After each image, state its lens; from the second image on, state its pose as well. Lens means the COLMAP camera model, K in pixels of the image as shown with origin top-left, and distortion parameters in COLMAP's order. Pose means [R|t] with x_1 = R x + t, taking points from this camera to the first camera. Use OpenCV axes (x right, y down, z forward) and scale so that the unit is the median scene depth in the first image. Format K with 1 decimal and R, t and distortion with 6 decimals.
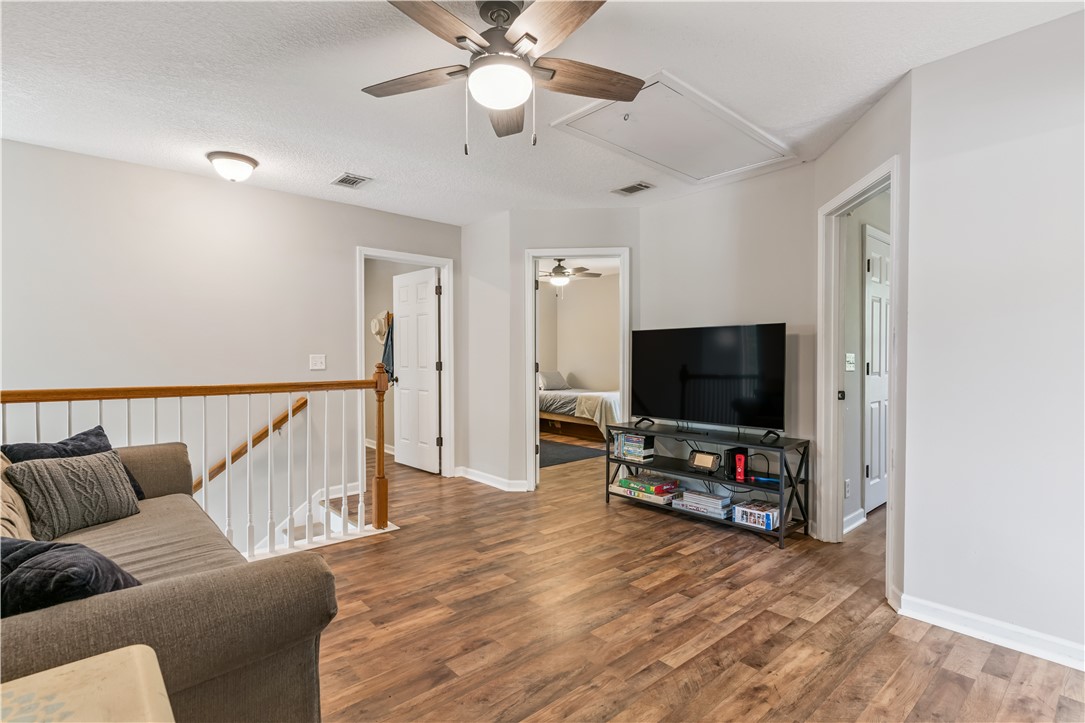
lens RADIAL K [[515.4, 0, 540.9], [0, 515.4, 362.1], [0, 0, 1]] dist [0.002256, 0.000049]
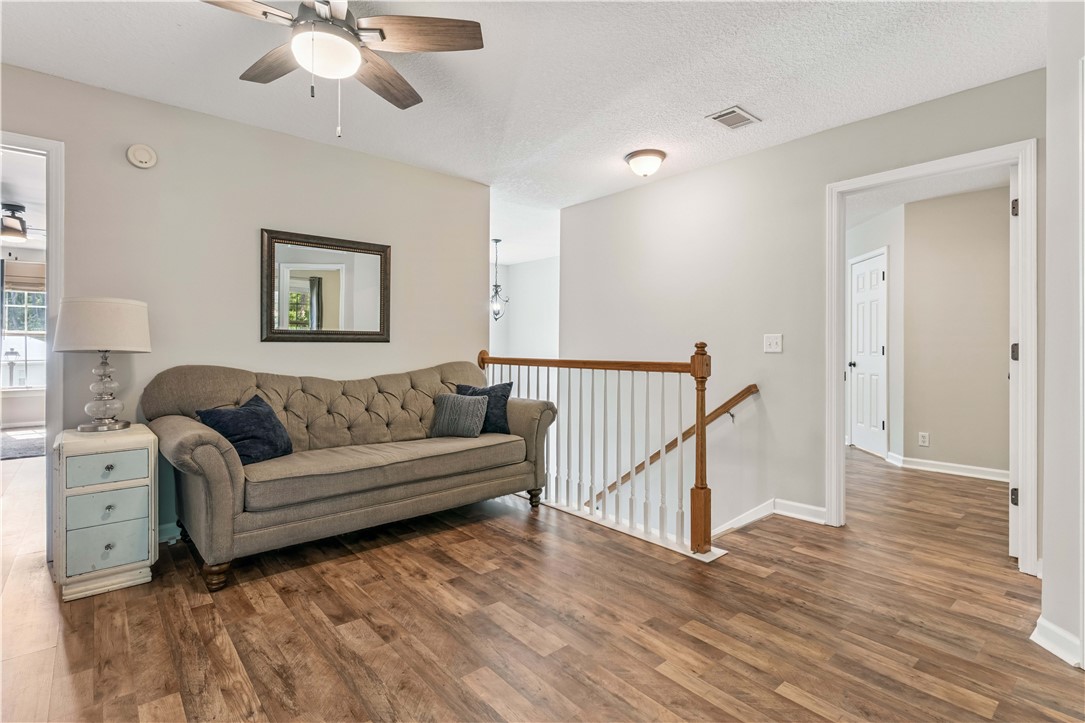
lens RADIAL K [[515.4, 0, 522.6], [0, 515.4, 344.0], [0, 0, 1]] dist [0.002256, 0.000049]
pose [[-0.012761, -0.005831, -0.999902, 0.526881], [-0.011864, 0.999913, -0.005680, 0.014317], [0.999848, 0.011790, -0.012829, 0.809140]]
